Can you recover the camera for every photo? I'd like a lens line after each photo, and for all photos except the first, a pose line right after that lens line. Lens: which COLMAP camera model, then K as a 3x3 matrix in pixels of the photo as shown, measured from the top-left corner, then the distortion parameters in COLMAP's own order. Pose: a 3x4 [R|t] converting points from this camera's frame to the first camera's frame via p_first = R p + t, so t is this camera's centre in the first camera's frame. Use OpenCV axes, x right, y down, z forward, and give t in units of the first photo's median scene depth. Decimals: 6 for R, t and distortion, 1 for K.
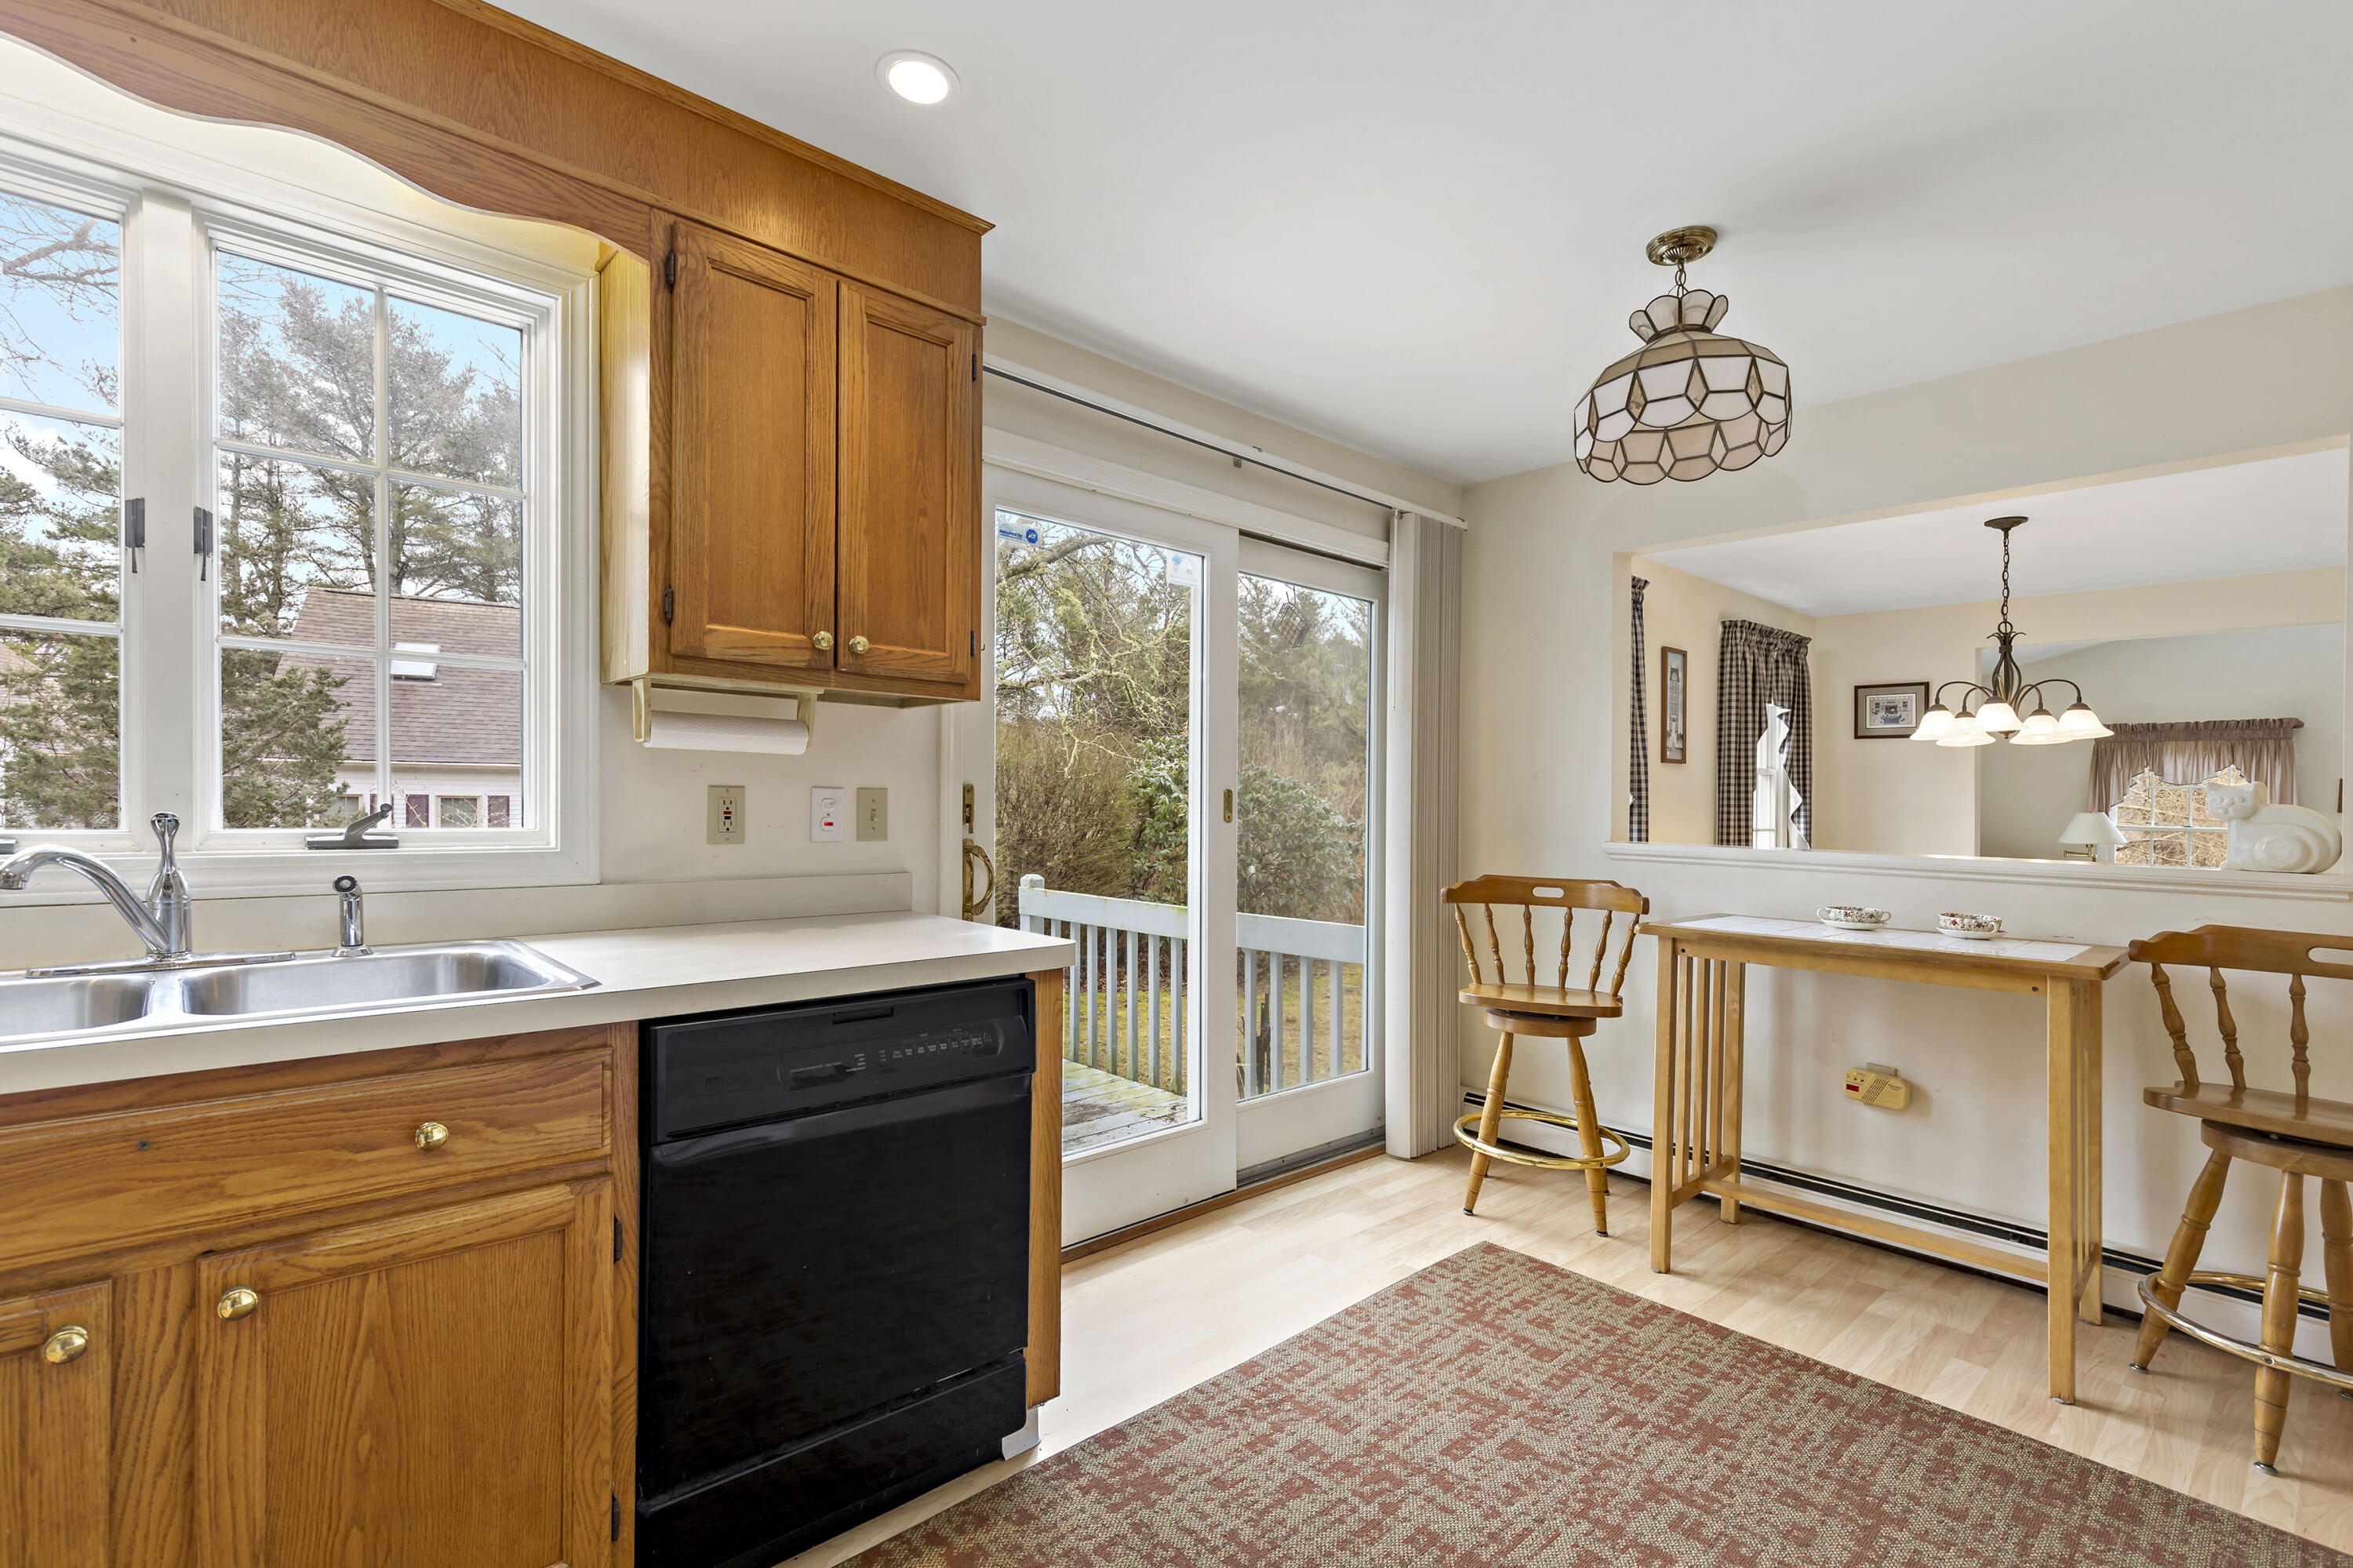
lens RADIAL K [[1078.0, 0, 1176.8], [0, 1078.0, 807.3], [0, 0, 1]] dist [0.003968, -0.000071]
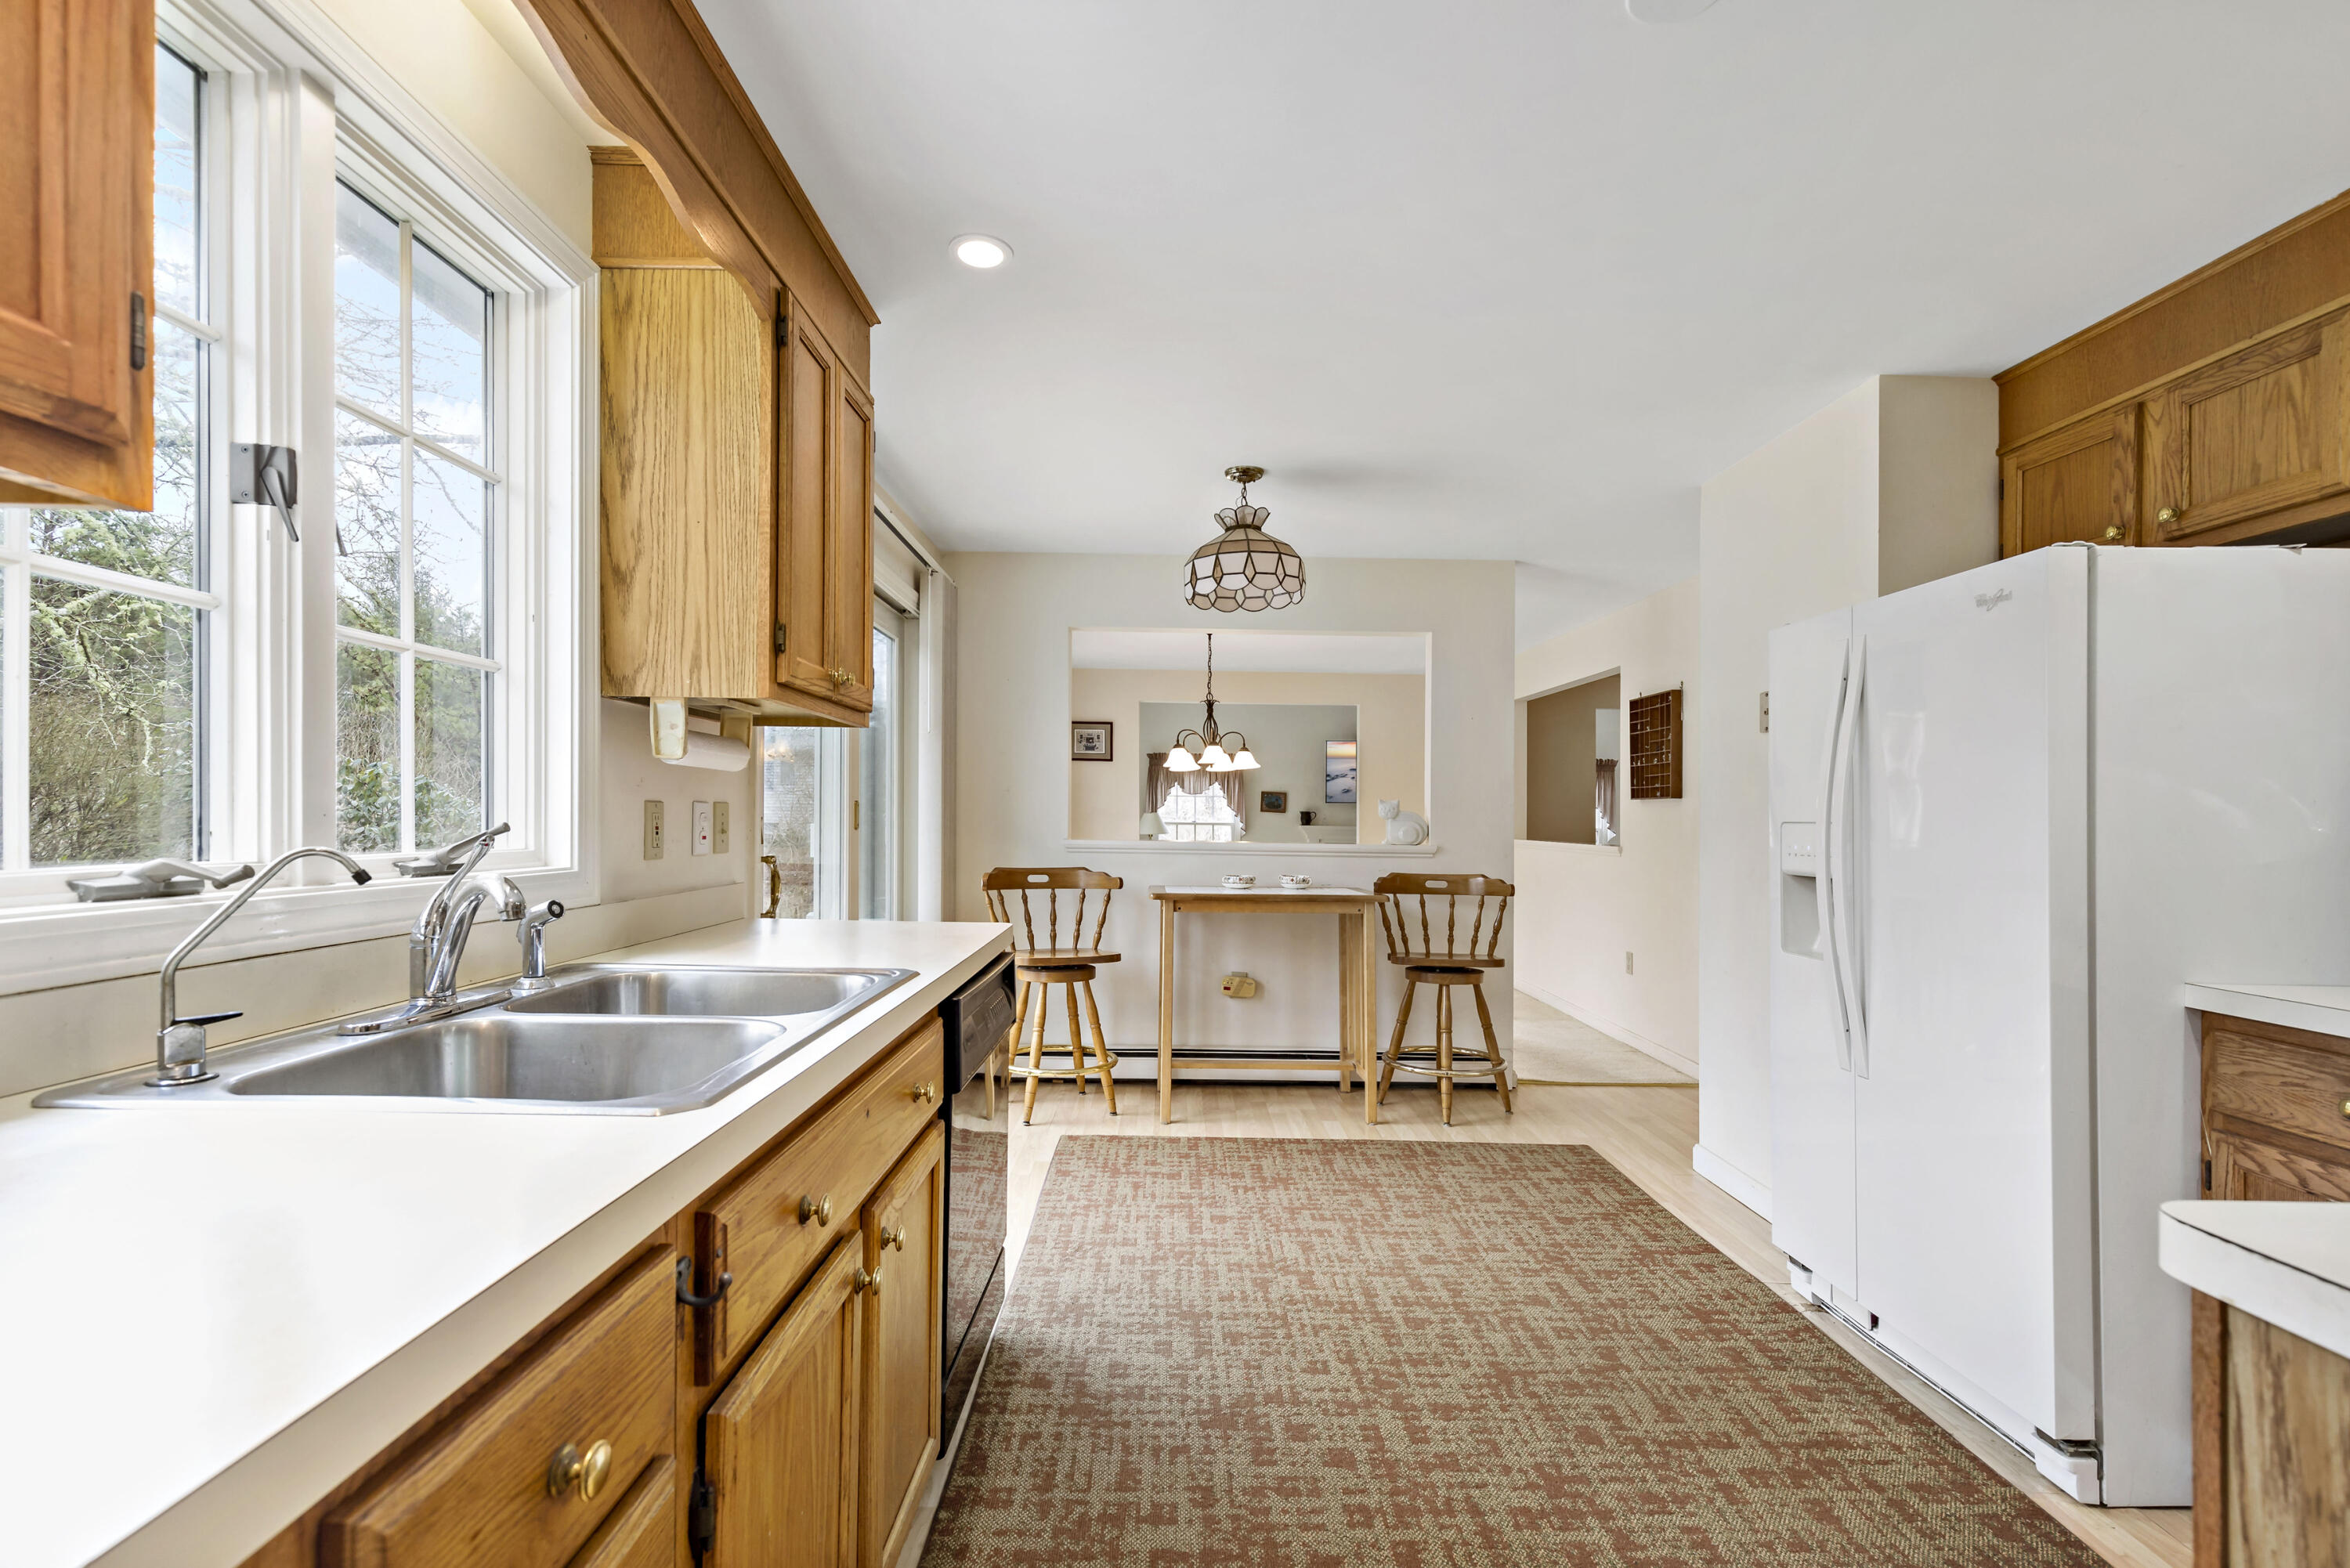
lens RADIAL K [[1076.5, 0, 1175.3], [0, 1076.5, 807.2], [0, 0, 1]] dist [0.003968, -0.000071]
pose [[0.670721, -0.002452, 0.741706, -0.732168], [0.004750, 0.999988, -0.000989, -0.008787], [-0.741695, 0.004186, 0.670725, -0.015686]]
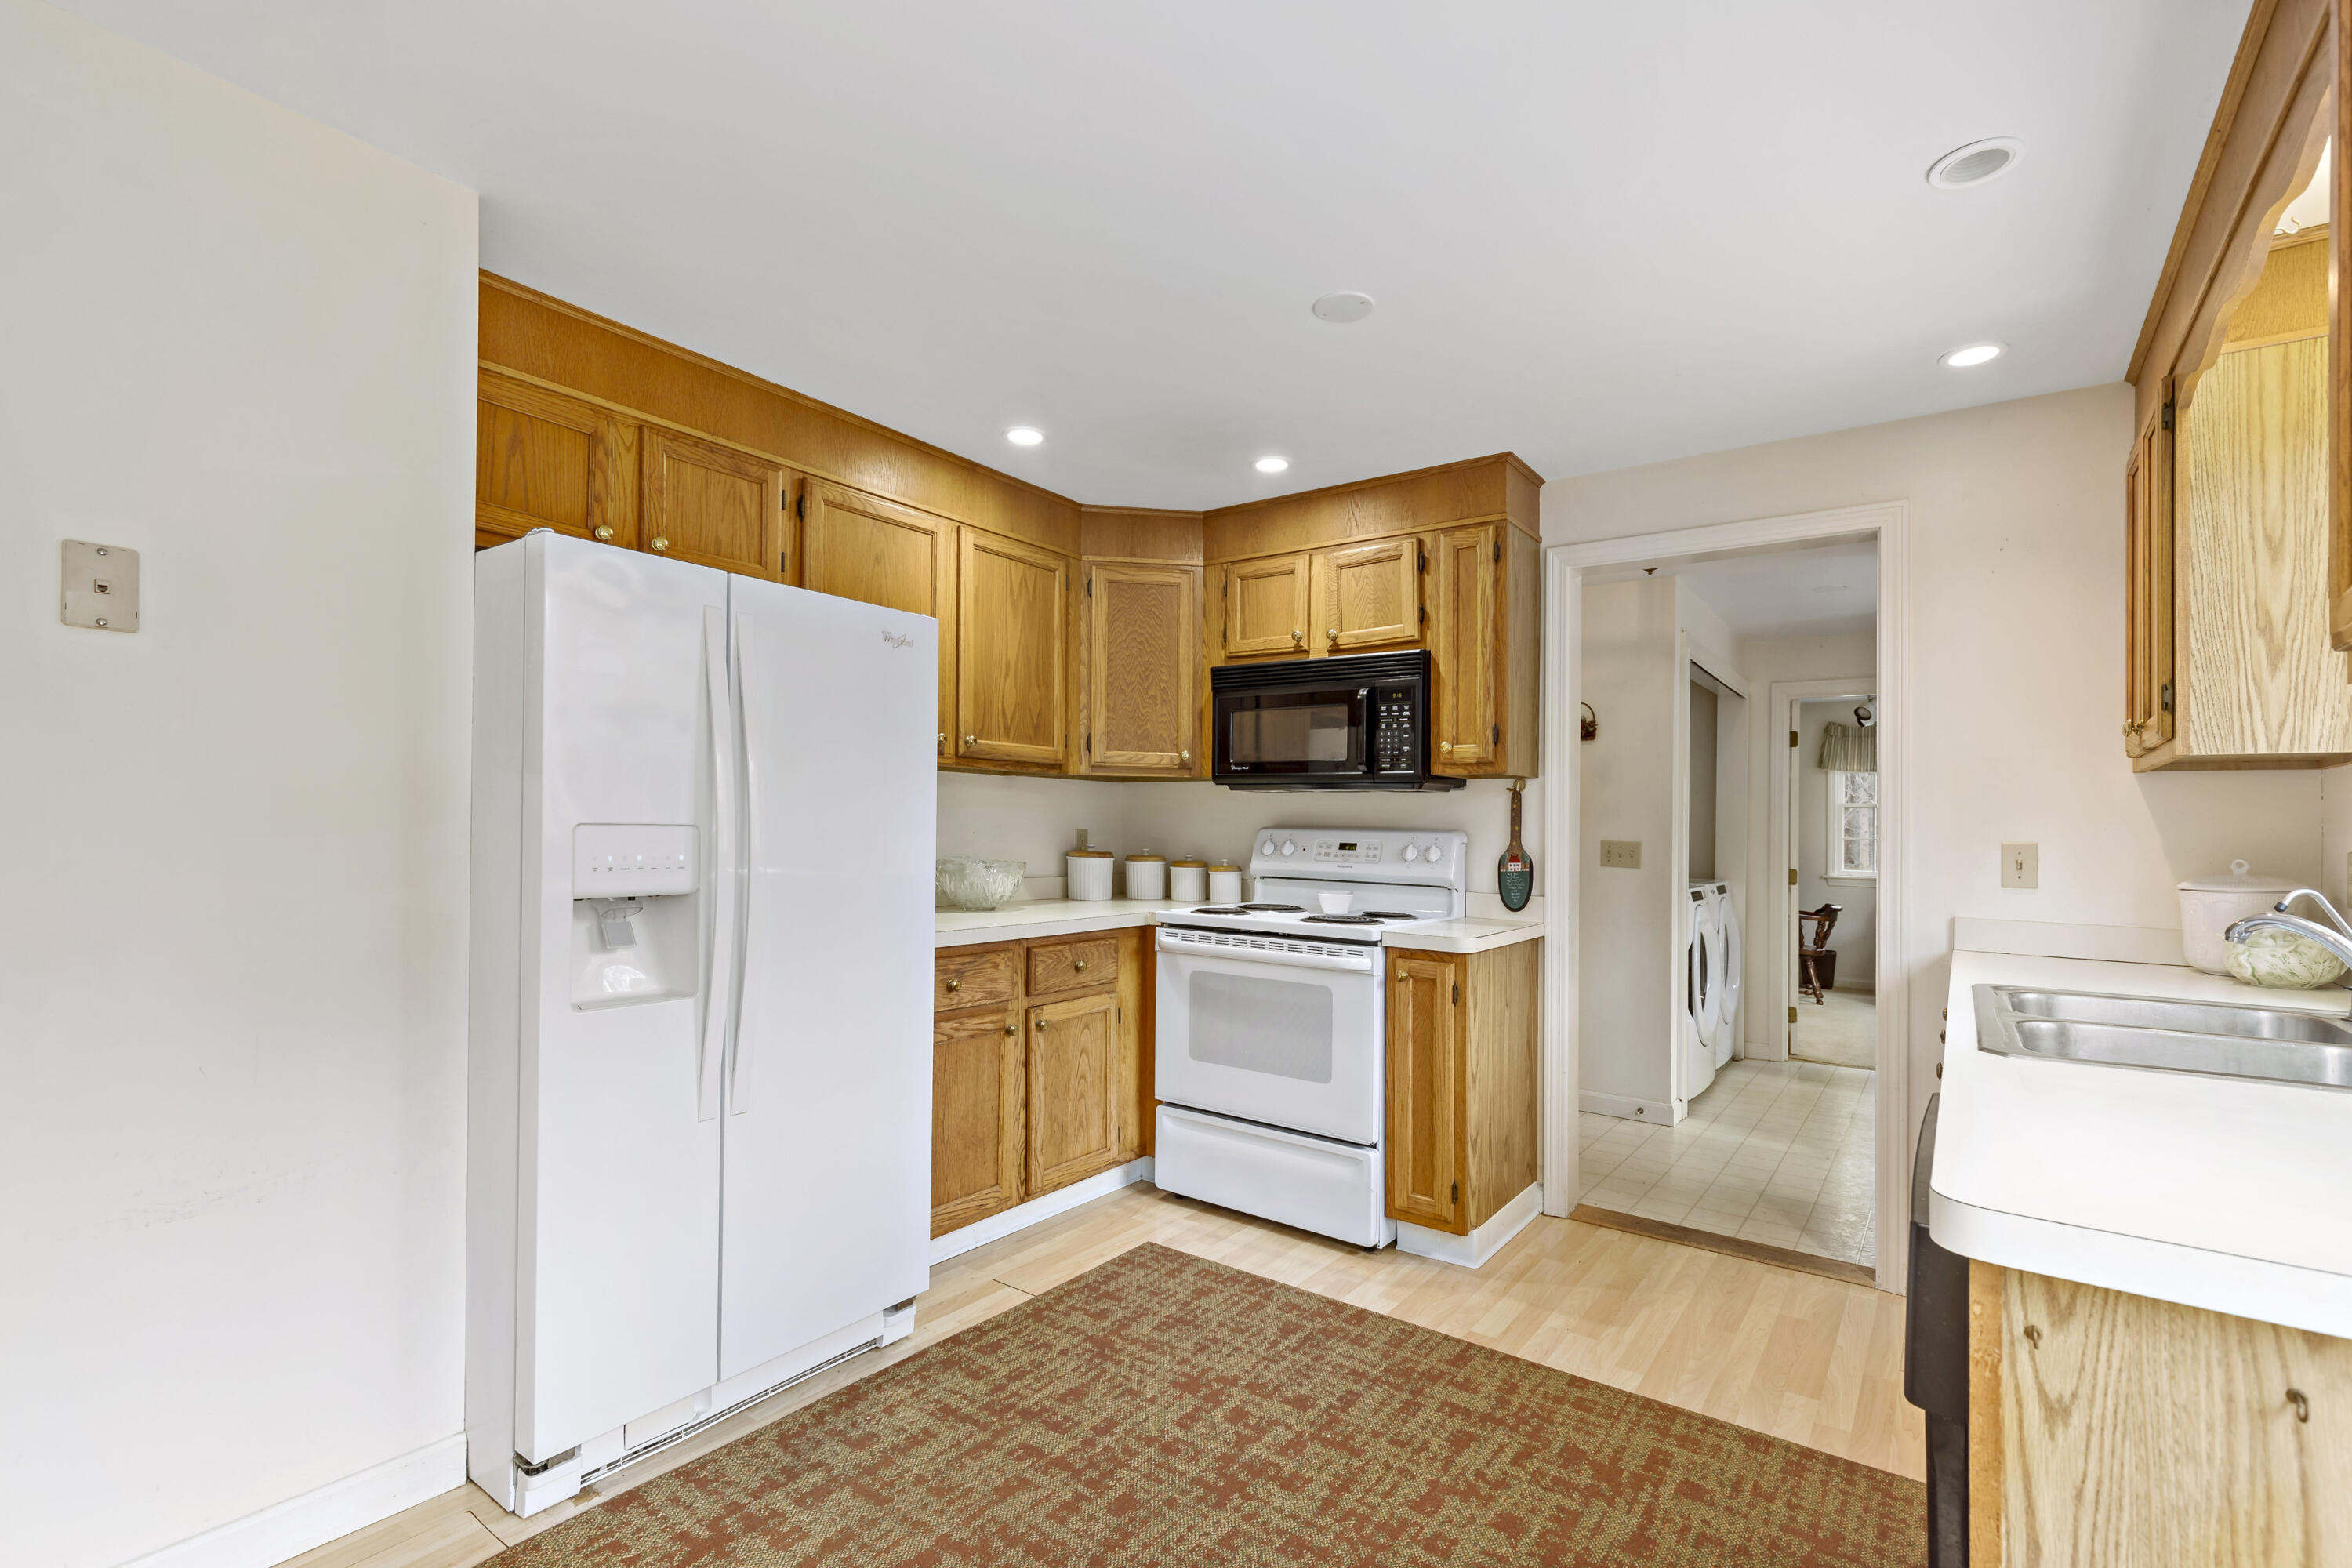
lens RADIAL K [[1050.8, 0, 1170.8], [0, 1050.8, 826.4], [0, 0, 1]] dist [-0.001653, -0.000199]
pose [[-0.982424, -0.032911, -0.183739, 0.241399], [-0.035030, 0.999352, 0.008297, -0.013792], [0.183347, 0.014587, -0.982940, 1.067960]]
